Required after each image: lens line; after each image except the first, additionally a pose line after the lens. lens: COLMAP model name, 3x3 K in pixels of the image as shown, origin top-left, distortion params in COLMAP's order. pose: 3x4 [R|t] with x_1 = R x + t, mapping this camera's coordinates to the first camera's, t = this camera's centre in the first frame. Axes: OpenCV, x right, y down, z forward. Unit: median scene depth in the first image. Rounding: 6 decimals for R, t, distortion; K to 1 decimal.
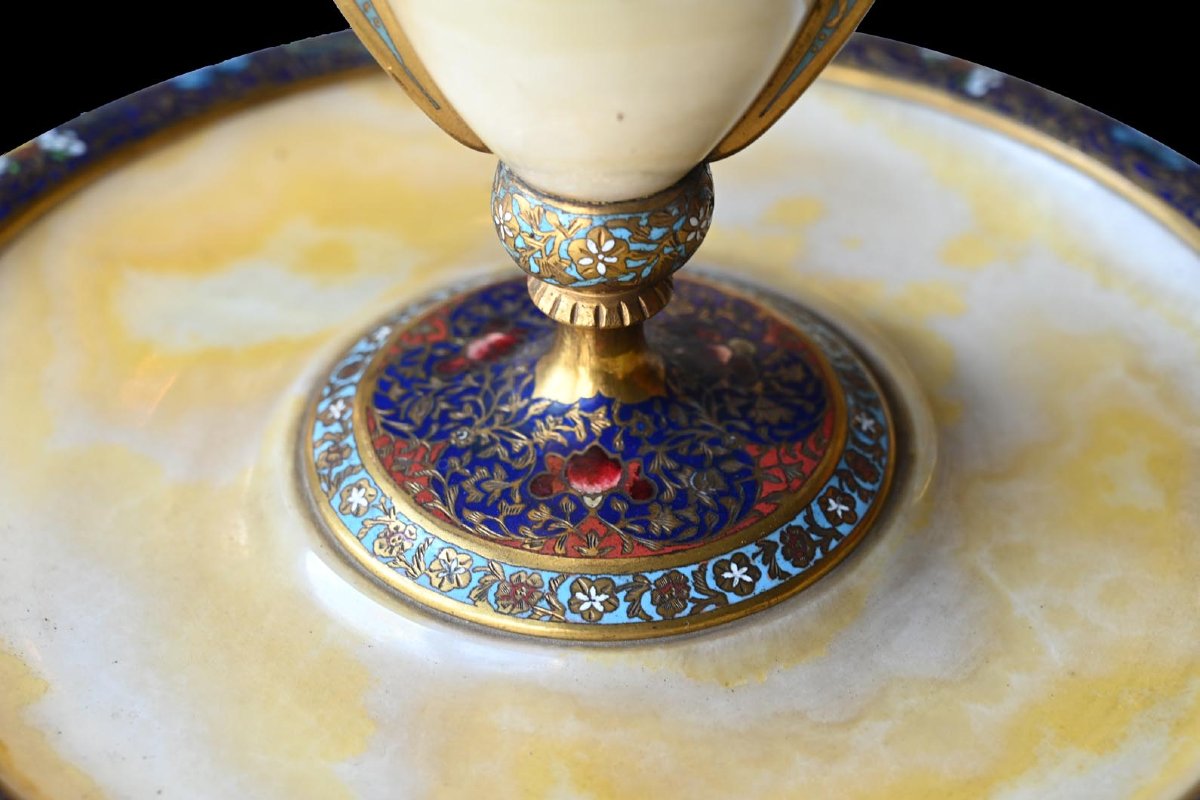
lens RADIAL K [[2439.7, 0, 630.9], [0, 2439.7, 416.2], [0, 0, 1]] dist [-0.006062, 0.000000]
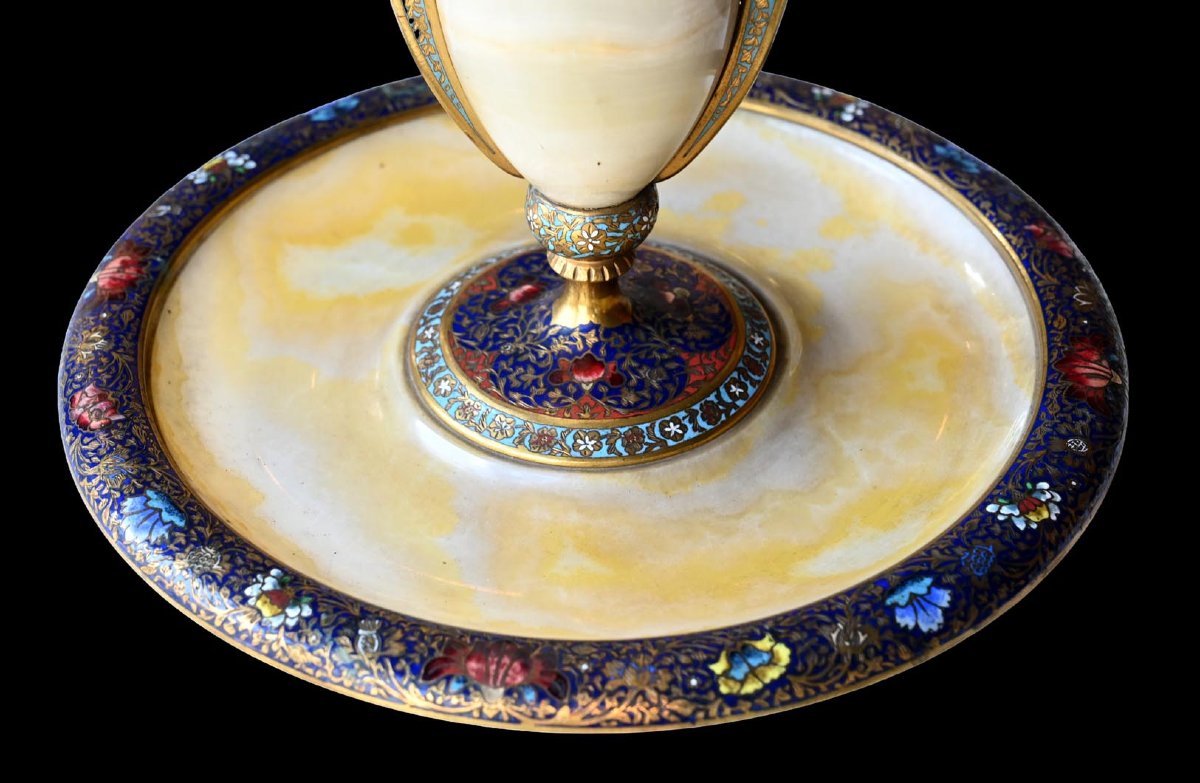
lens RADIAL K [[2879.9, 0, 595.8], [0, 2879.9, 386.0], [0, 0, 1]] dist [-0.080559, 0.000000]
pose [[0.999680, -0.005590, -0.024651, 0.038720], [0.005736, 0.999966, 0.005865, 0.023253], [0.024618, -0.006004, 0.999679, -0.961415]]
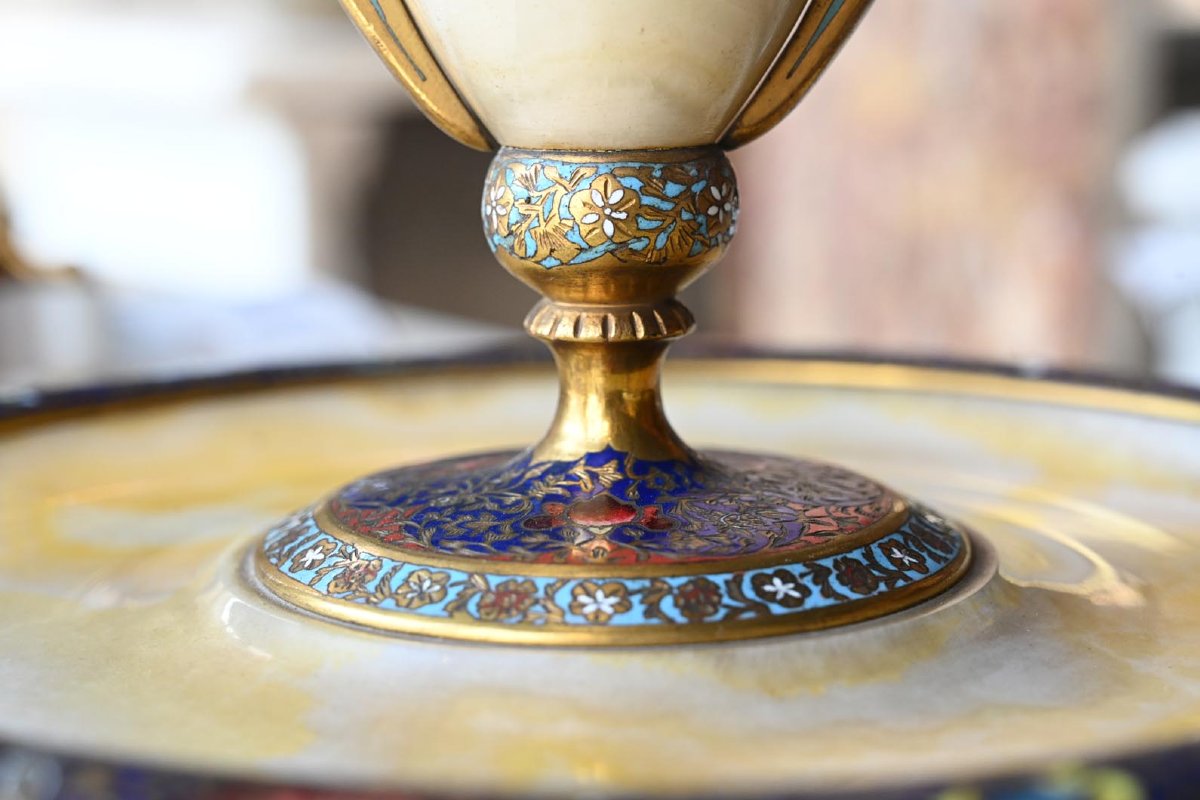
lens RADIAL K [[2439.7, 0, 600.8], [0, 2439.7, 406.4], [0, 0, 1]] dist [-0.006062, 0.000000]
pose [[0.999618, -0.015053, -0.023176, 0.003914], [0.002186, 0.879066, -0.476694, 0.386729], [0.027549, 0.476462, 0.878763, 0.267605]]
